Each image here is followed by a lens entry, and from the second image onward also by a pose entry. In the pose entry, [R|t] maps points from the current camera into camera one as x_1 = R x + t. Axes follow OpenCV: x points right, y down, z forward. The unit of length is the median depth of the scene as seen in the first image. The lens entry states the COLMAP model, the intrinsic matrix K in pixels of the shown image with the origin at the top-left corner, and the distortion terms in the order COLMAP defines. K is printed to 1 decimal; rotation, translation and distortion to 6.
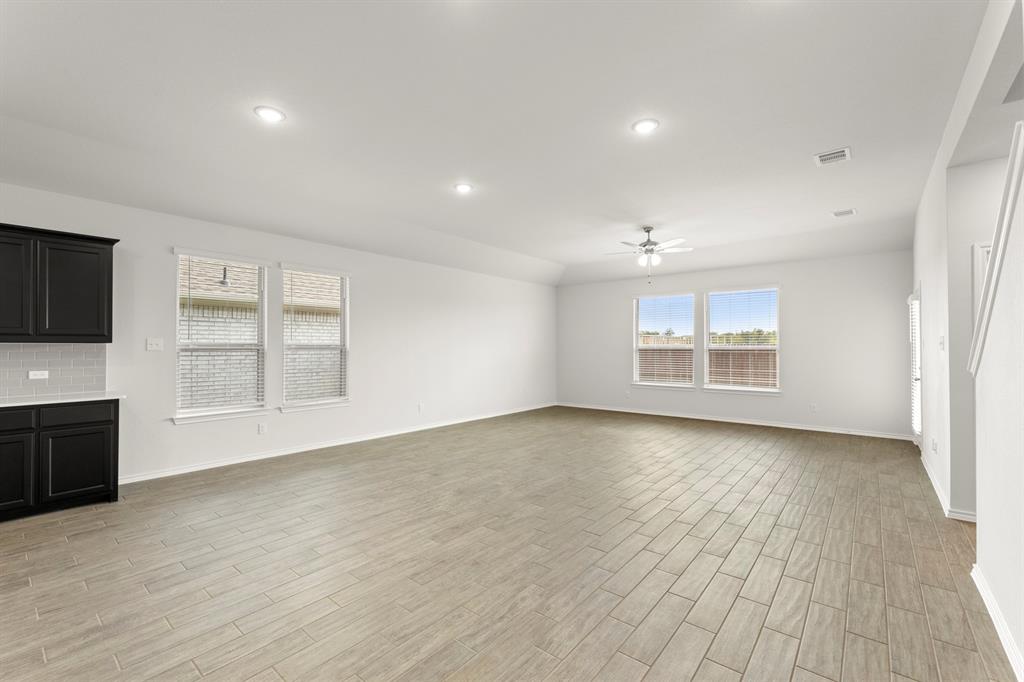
lens RADIAL K [[444.1, 0, 507.3], [0, 444.1, 338.5], [0, 0, 1]] dist [-0.000668, 0.000276]
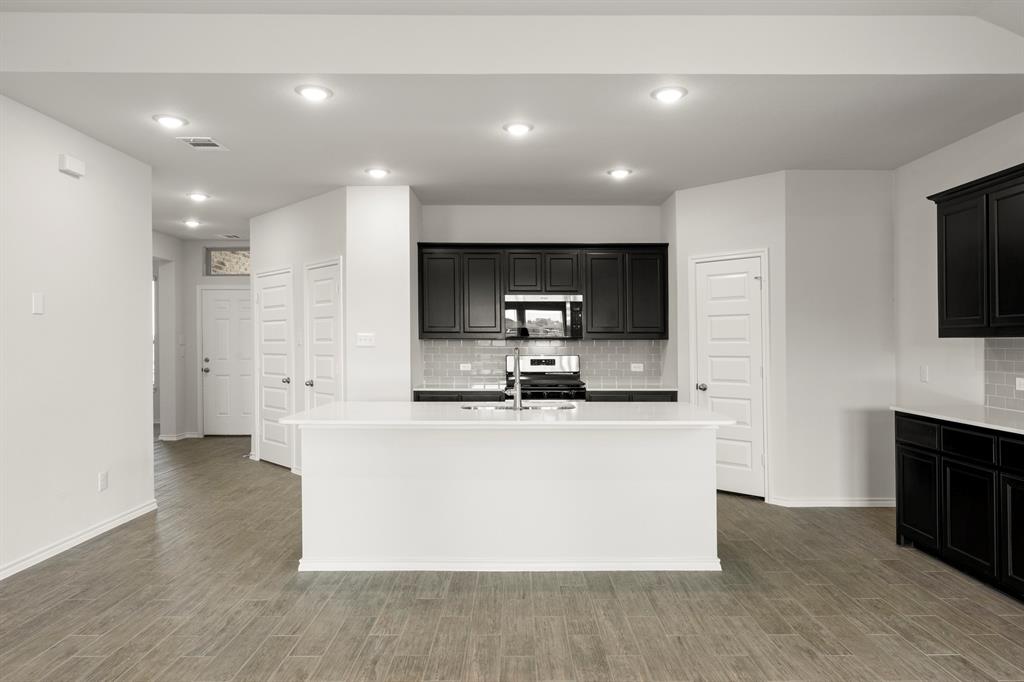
lens RADIAL K [[648.8, 0, 519.9], [0, 648.8, 346.8], [0, 0, 1]] dist [-0.001914, 0.002598]
pose [[-0.770975, 0.005578, -0.636841, 0.024418], [0.013056, 0.999890, -0.007048, 0.016442], [0.636732, -0.013749, -0.770963, 0.982825]]
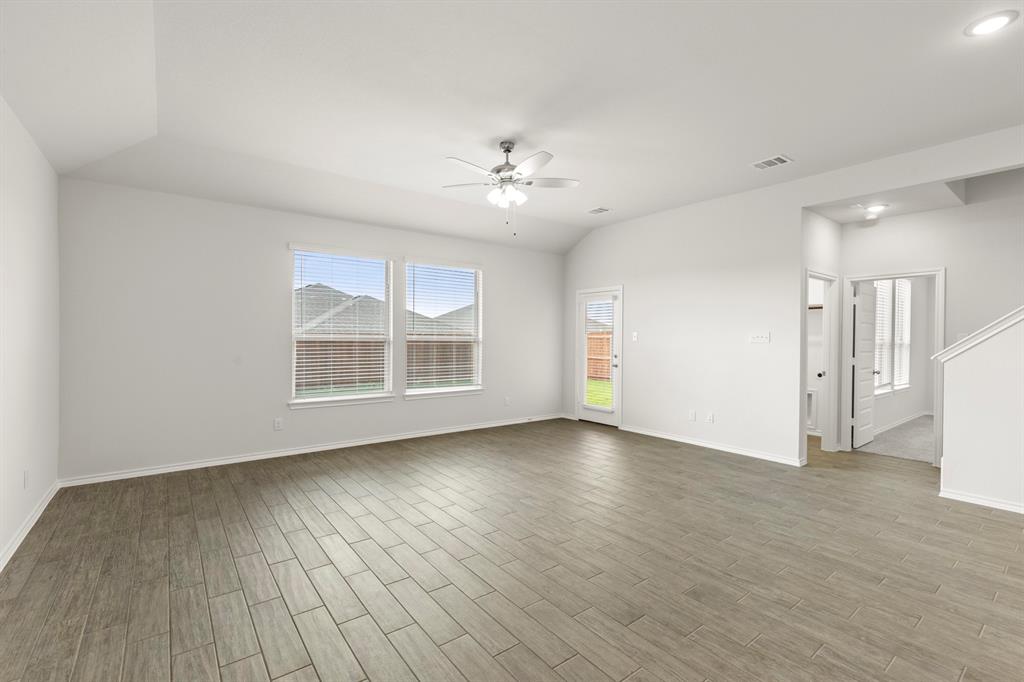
lens RADIAL K [[462.4, 0, 524.7], [0, 462.4, 340.0], [0, 0, 1]] dist [0.008630, -0.001366]
pose [[0.202456, -0.004735, 0.979280, -0.459305], [-0.029262, 0.999513, 0.010882, 0.020939], [-0.978854, -0.030859, 0.202219, 1.285690]]
